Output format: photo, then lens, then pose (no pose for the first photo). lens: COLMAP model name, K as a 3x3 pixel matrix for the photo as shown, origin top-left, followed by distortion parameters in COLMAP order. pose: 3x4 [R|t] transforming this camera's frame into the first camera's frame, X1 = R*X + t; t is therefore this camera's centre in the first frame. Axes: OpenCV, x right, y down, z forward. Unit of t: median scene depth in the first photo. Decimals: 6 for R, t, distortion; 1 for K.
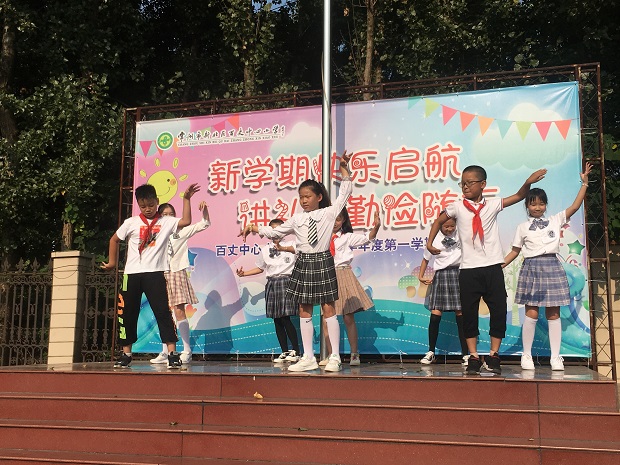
lens RADIAL K [[742.3, 0, 310.2], [0, 742.3, 232.5], [0, 0, 1]] dist [0.059411, 0.000000]
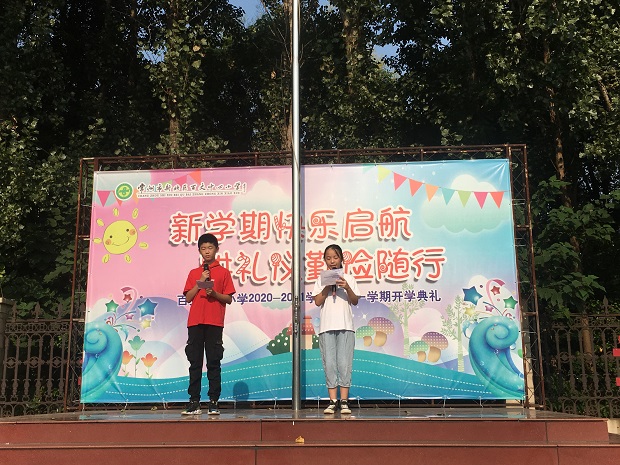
lens RADIAL K [[742.3, 0, 313.2], [0, 742.3, 230.2], [0, 0, 1]] dist [0.059411, 0.000000]
pose [[0.976187, 0.033195, 0.214374, -0.167390], [-0.019590, 0.997675, -0.065281, -0.008871], [-0.216043, 0.059527, 0.974568, -0.050235]]
